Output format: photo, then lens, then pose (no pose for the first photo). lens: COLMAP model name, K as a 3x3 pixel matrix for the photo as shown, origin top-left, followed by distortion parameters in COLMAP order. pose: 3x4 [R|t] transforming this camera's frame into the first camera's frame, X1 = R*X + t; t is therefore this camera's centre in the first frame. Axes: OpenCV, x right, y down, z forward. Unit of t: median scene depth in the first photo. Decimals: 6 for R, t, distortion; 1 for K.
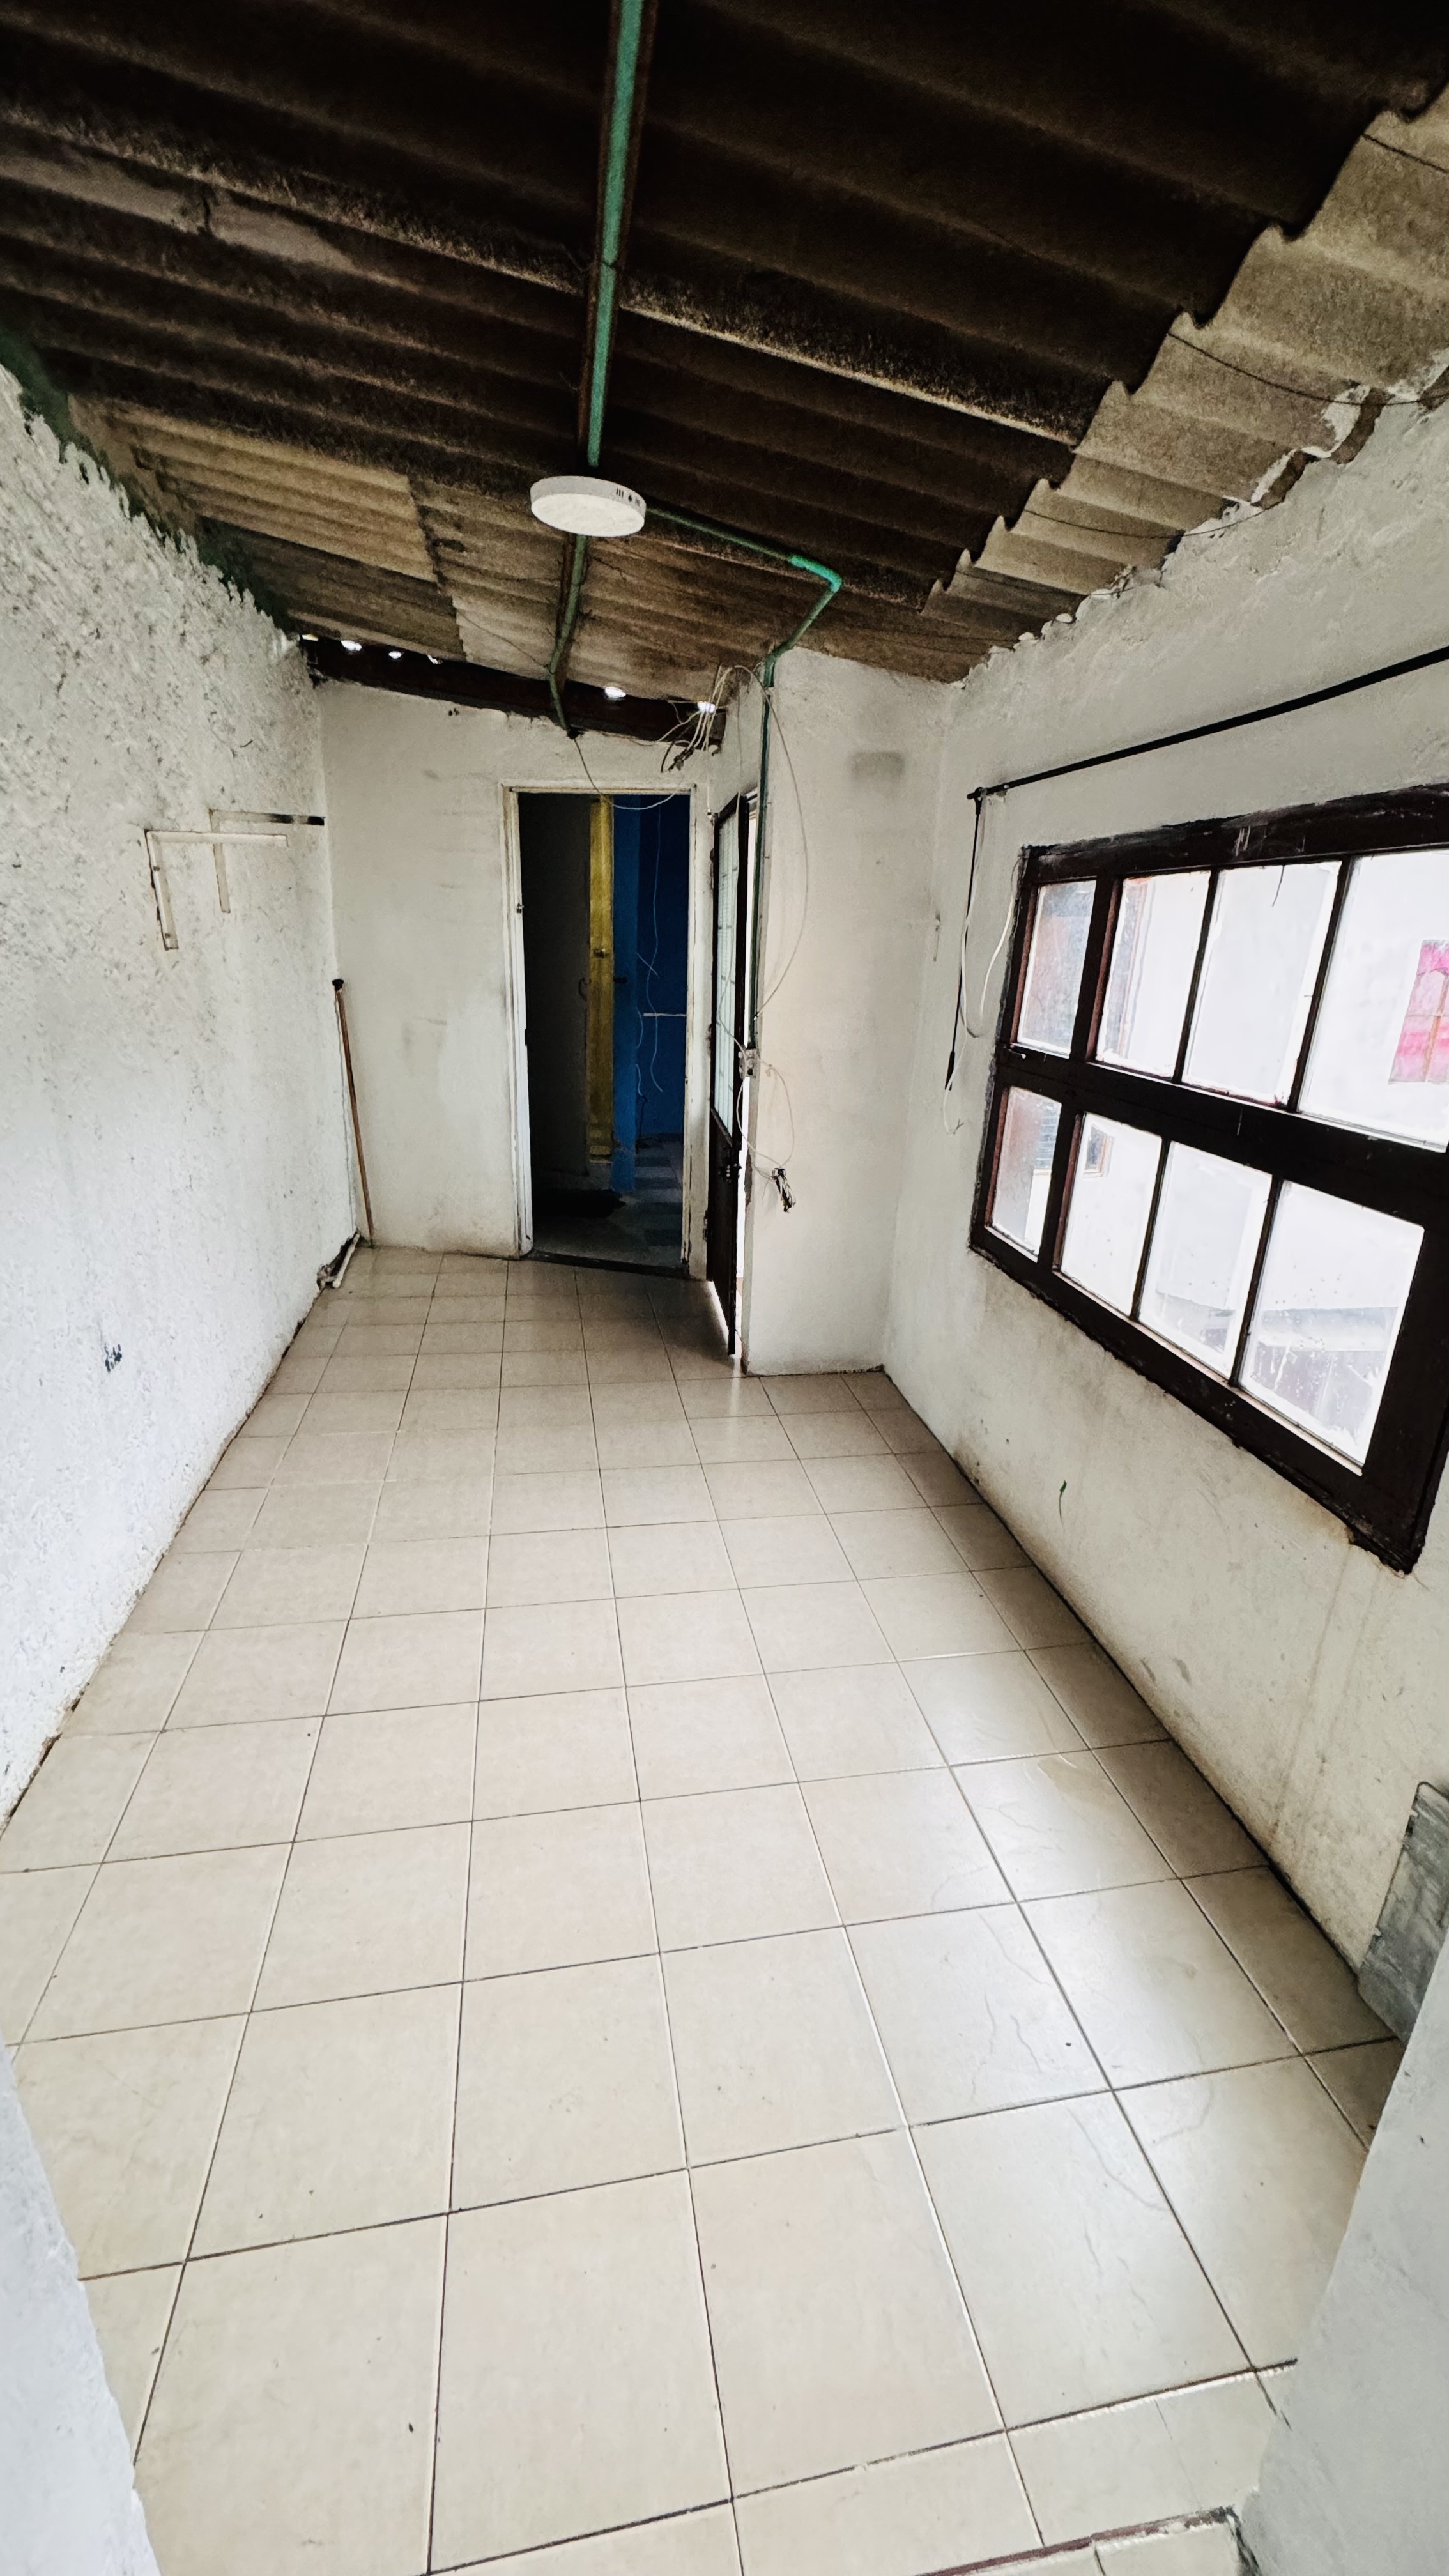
lens RADIAL K [[1025.3, 0, 724.5], [0, 1025.3, 1288.0], [0, 0, 1]] dist [-0.002494, 0.000096]
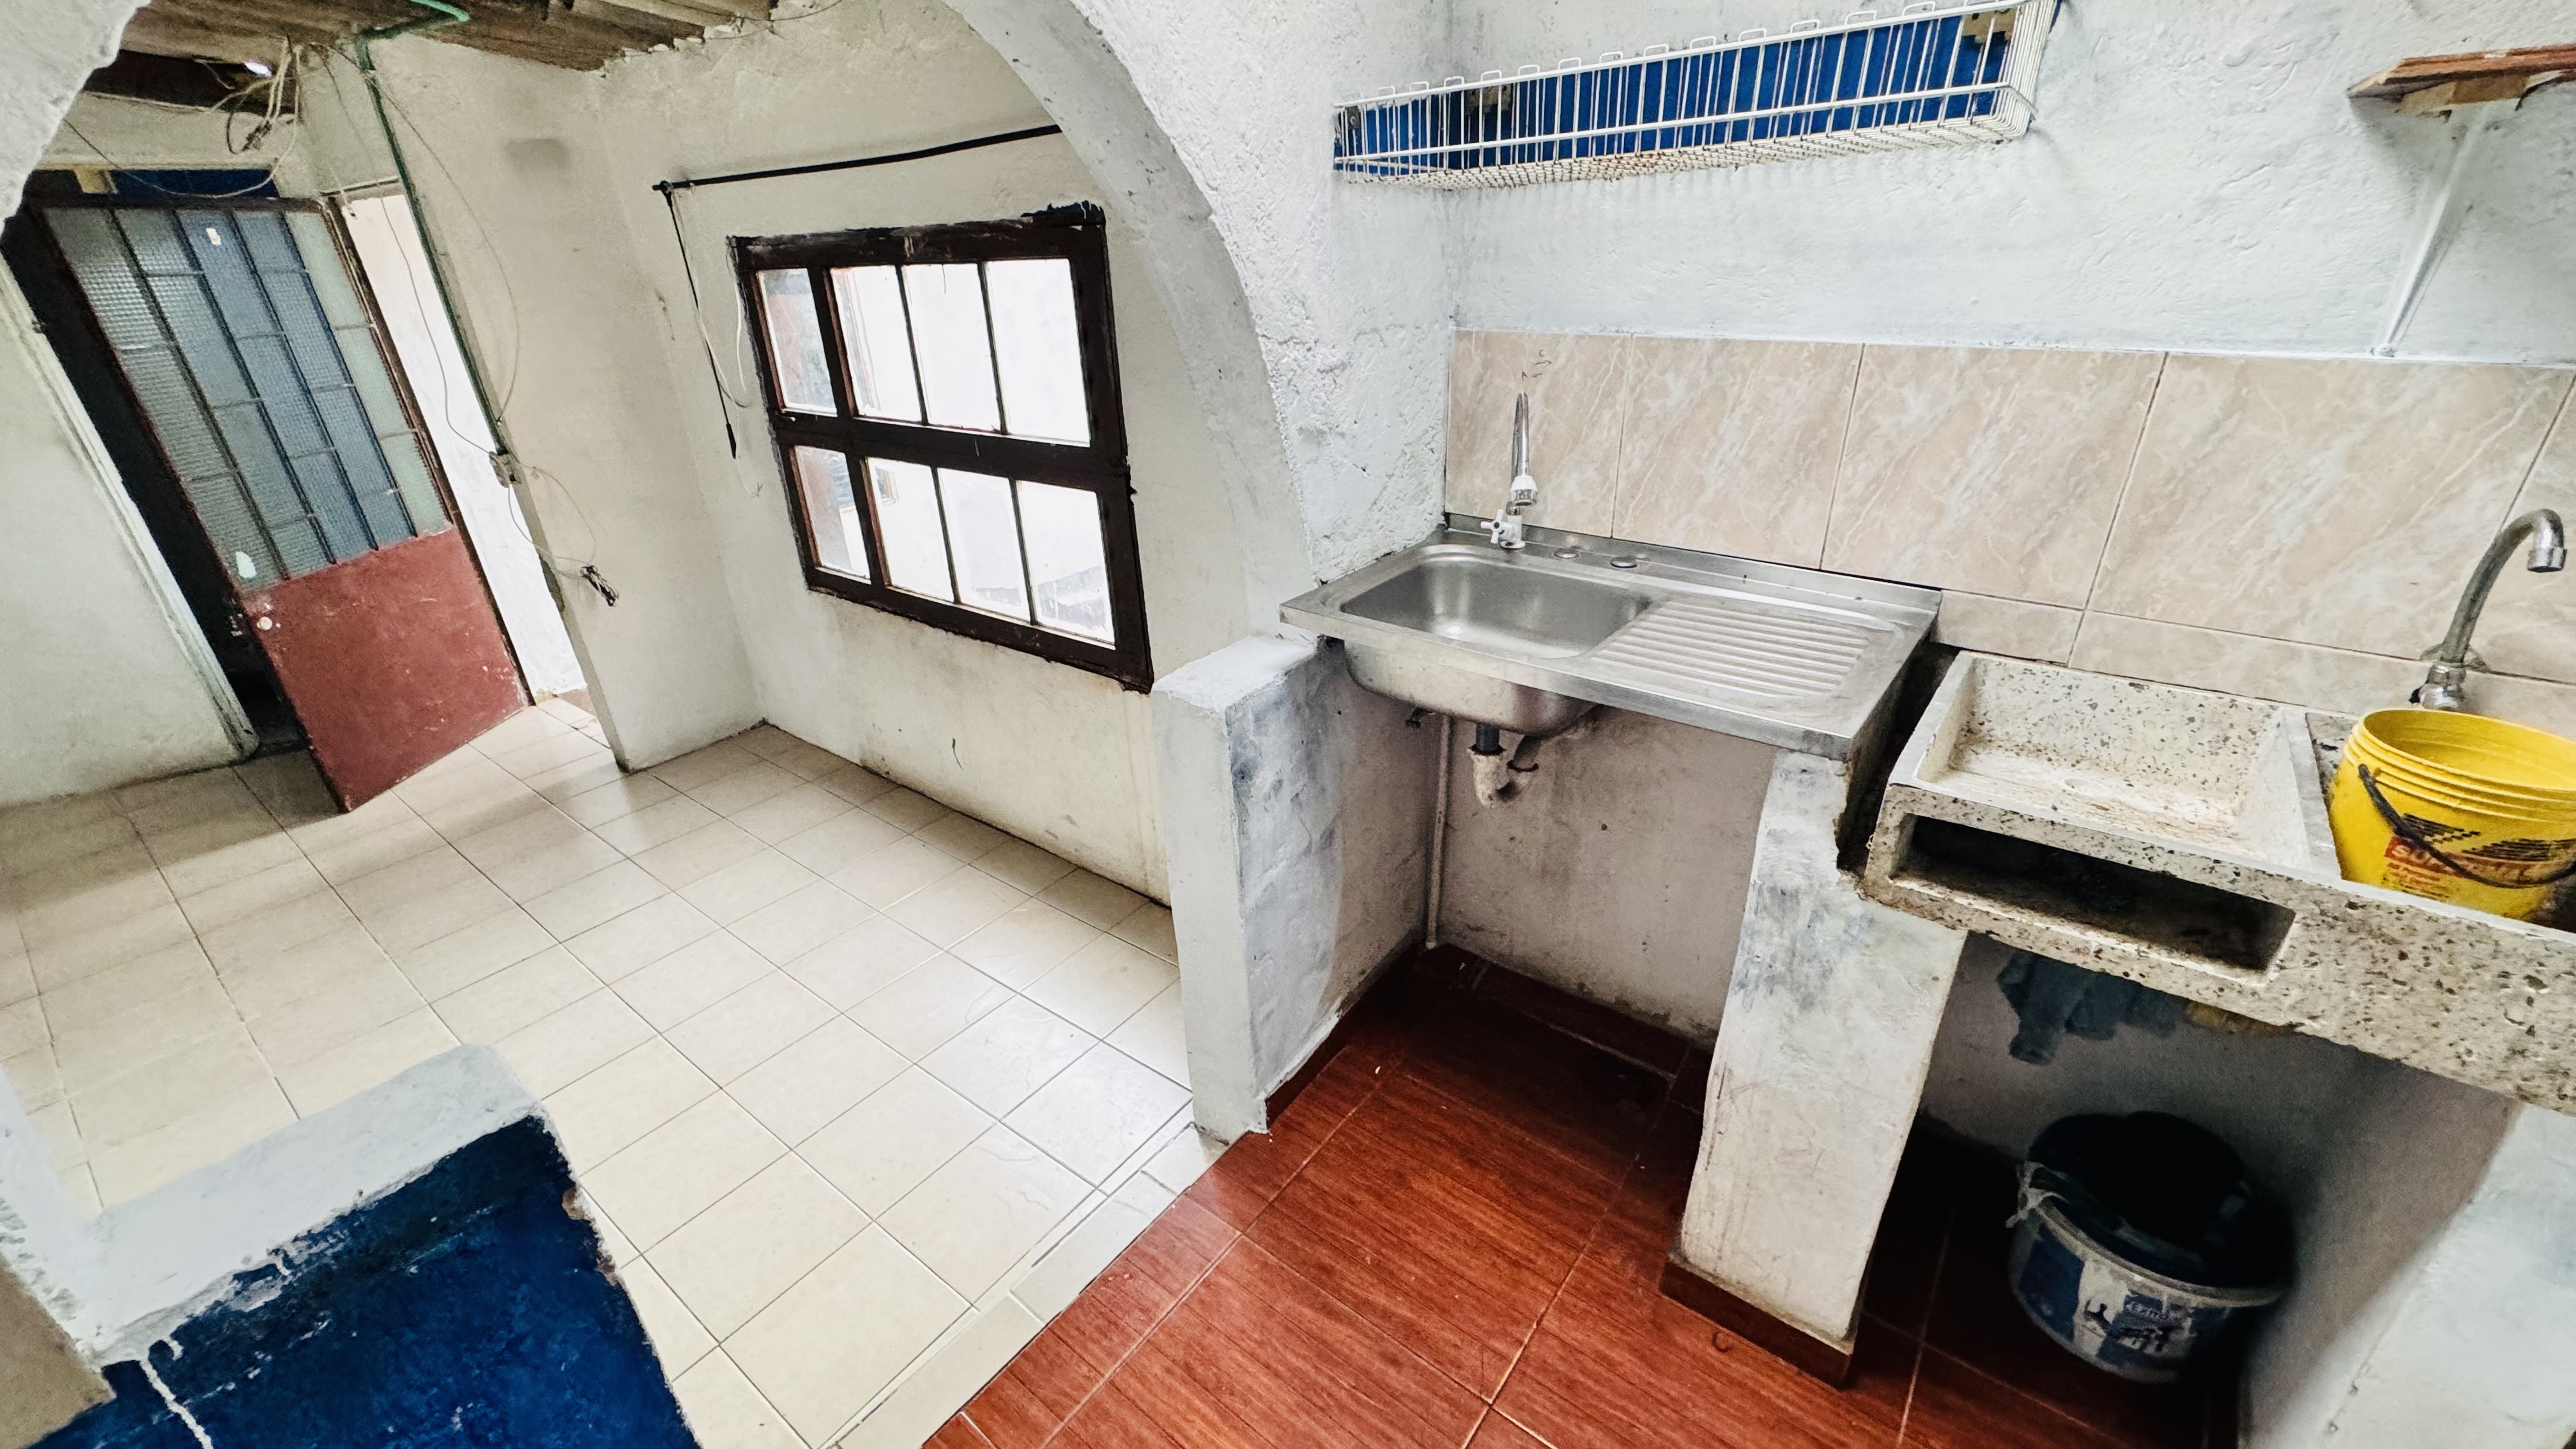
lens RADIAL K [[1025.3, 0, 1288.0], [0, 1025.3, 724.5], [0, 0, 1]] dist [-0.002494, 0.000096]
pose [[0.733228, -0.345928, 0.585415, -0.116995], [0.281509, 0.938109, 0.201751, 0.028089], [-0.618974, 0.016870, 0.785230, -0.300187]]
